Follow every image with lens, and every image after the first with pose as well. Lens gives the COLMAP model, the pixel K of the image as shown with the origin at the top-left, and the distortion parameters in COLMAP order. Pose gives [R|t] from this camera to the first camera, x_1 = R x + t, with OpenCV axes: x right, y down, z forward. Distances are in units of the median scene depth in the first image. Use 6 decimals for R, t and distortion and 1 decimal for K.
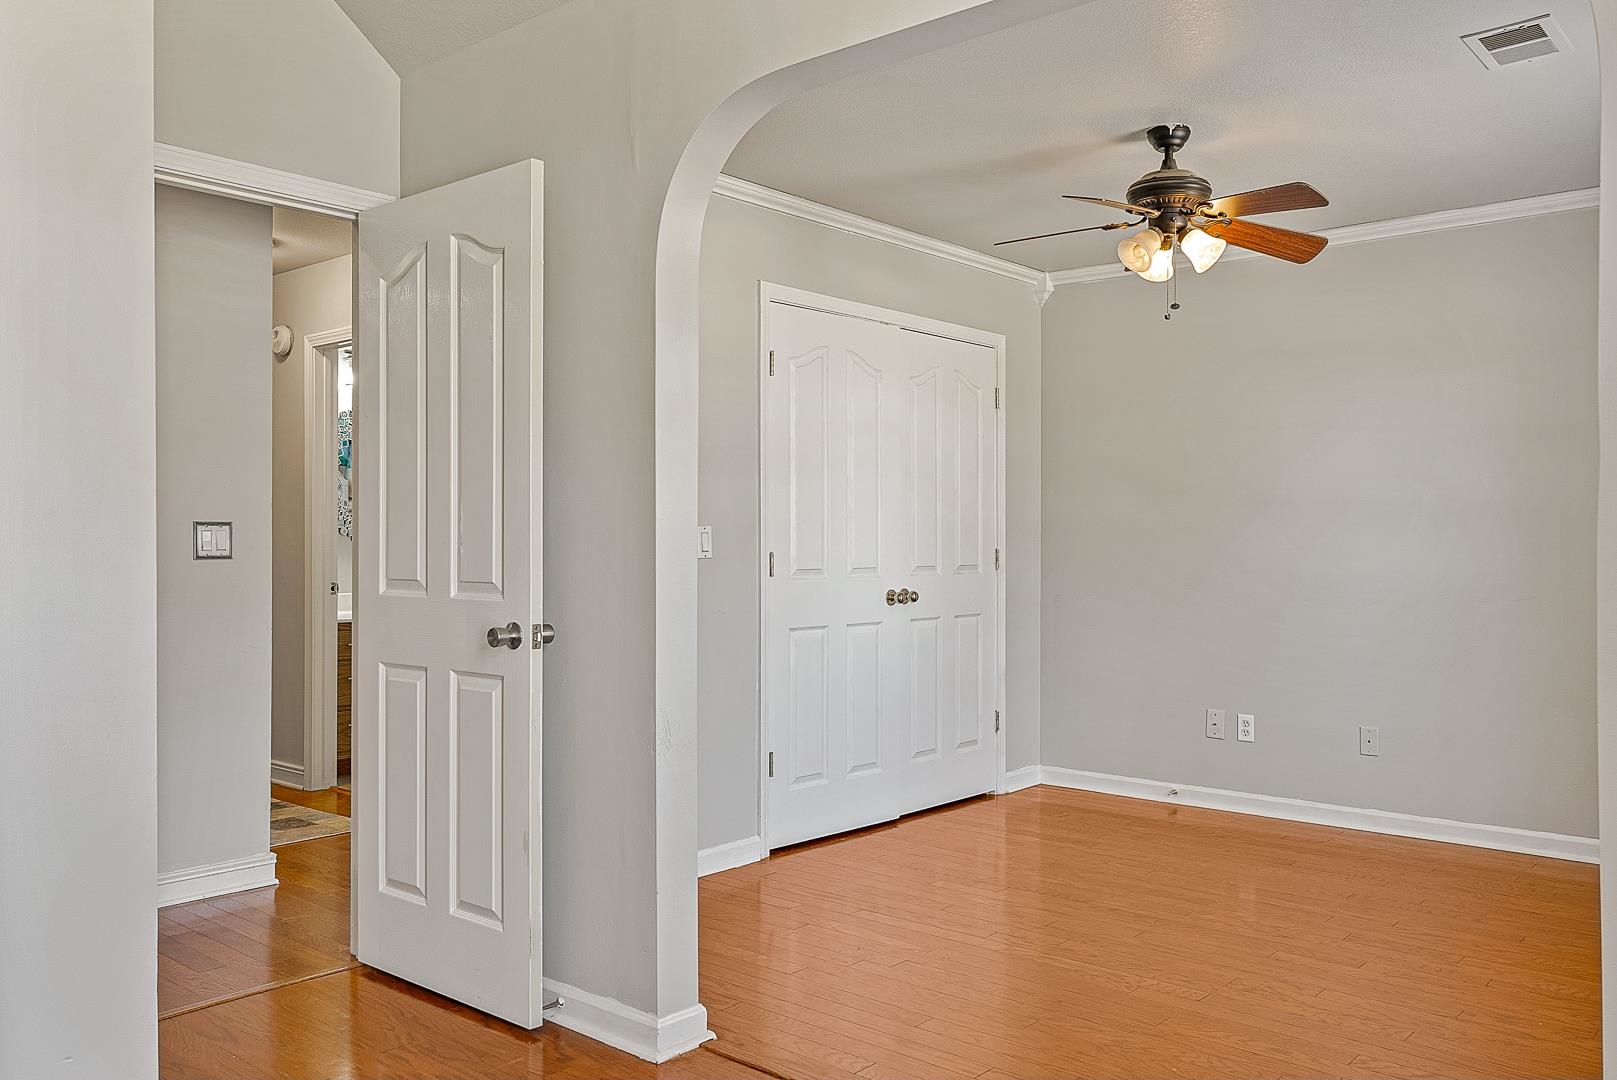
lens RADIAL K [[1279.8, 0, 810.0], [0, 1279.8, 534.2], [0, 0, 1]] dist [0.003312, 0.010310]
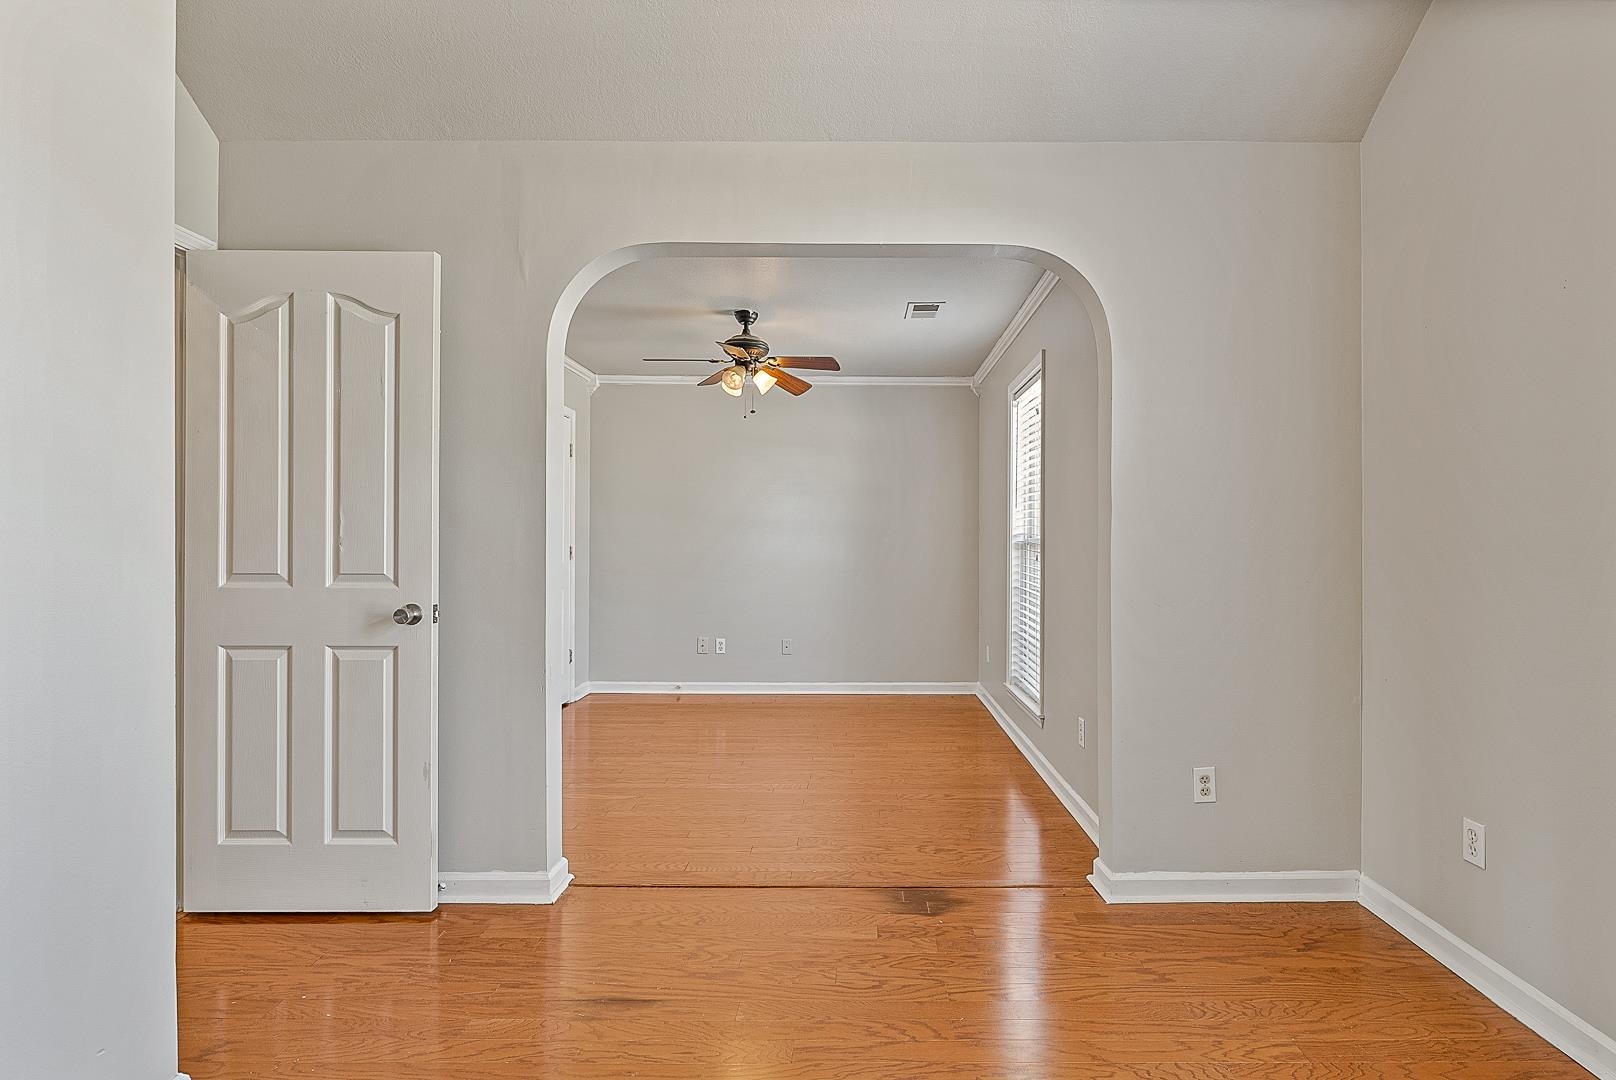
lens RADIAL K [[789.3, 0, 809.0], [0, 789.3, 537.3], [0, 0, 1]] dist [-0.002529, 0.000133]
pose [[0.753762, 0.005663, 0.657123, -0.416951], [-0.006722, 0.999977, -0.000907, -0.000973], [-0.657113, -0.003733, 0.753782, 0.120296]]
